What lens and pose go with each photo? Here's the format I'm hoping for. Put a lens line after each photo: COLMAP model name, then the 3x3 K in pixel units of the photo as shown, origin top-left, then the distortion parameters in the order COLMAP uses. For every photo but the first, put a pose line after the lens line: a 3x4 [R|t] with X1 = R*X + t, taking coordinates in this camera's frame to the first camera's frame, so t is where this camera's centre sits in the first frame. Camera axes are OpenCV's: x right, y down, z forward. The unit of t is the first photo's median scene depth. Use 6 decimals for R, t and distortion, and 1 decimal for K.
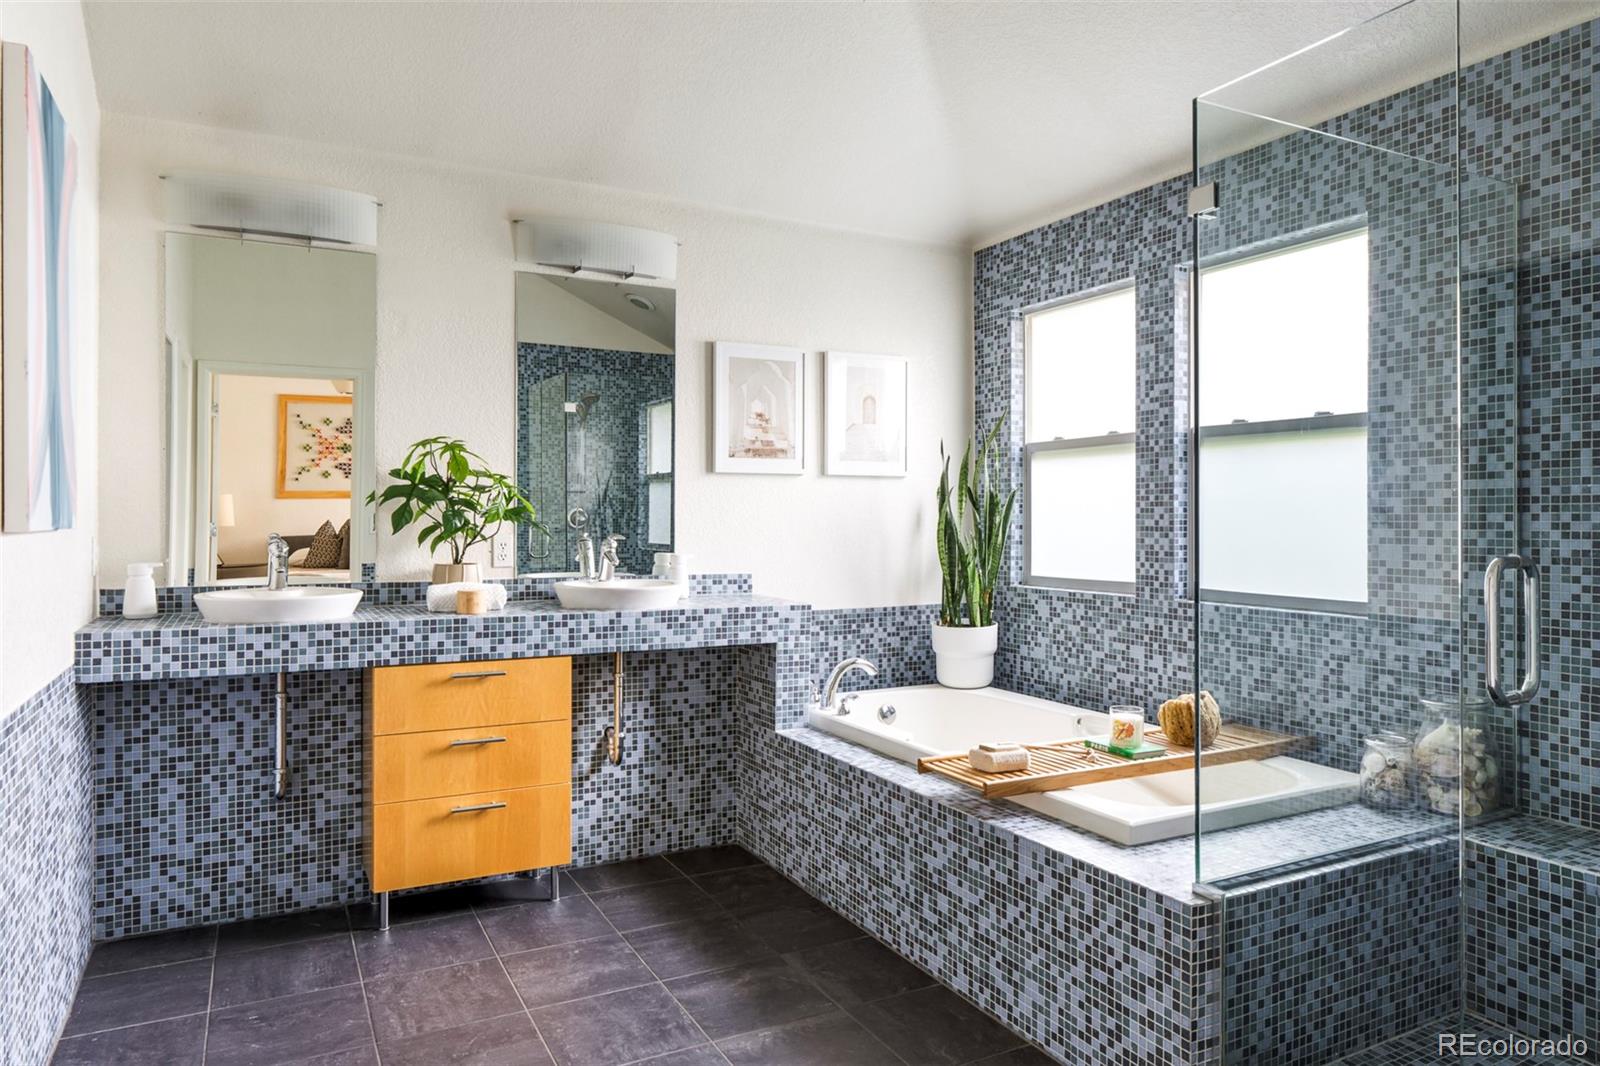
lens RADIAL K [[1023.4, 0, 798.8], [0, 1023.4, 524.1], [0, 0, 1]] dist [0.000029, -0.002213]
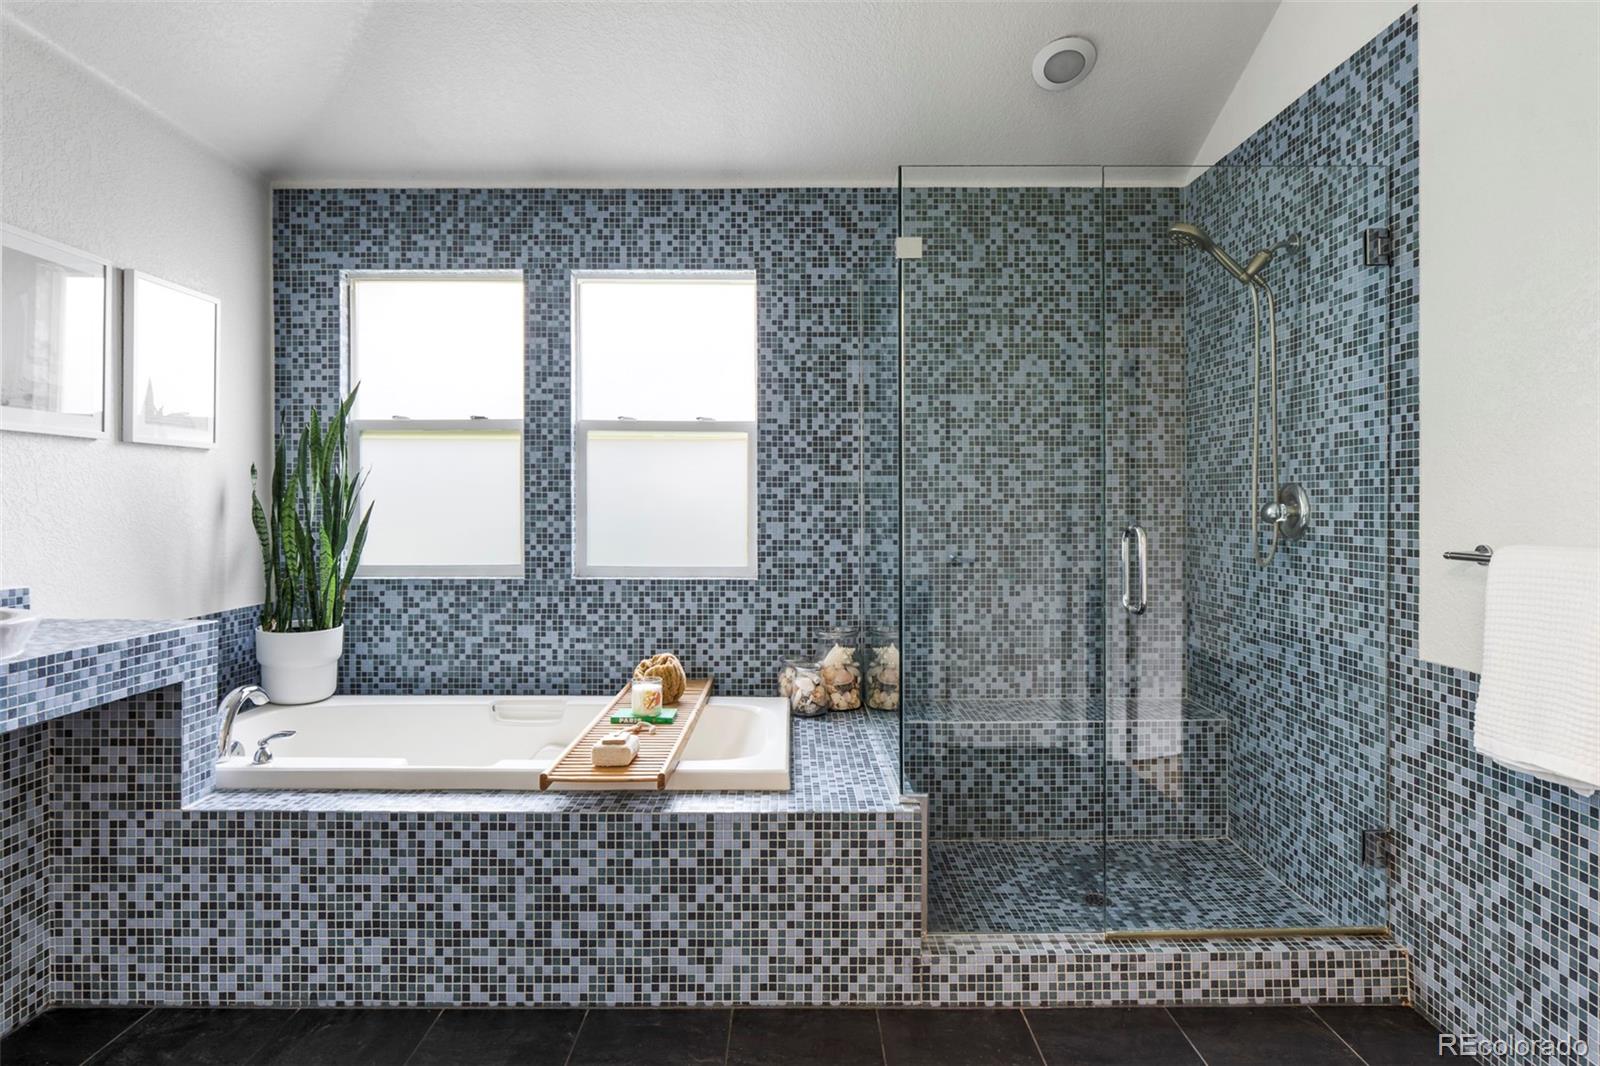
lens RADIAL K [[900.6, 0, 798.3], [0, 900.6, 506.1], [0, 0, 1]] dist [-0.004641, 0.000086]
pose [[0.462727, -0.002725, 0.886497, -0.424219], [0.004676, 0.999989, 0.000633, -0.001842], [-0.886488, 0.003853, 0.462735, 0.397945]]
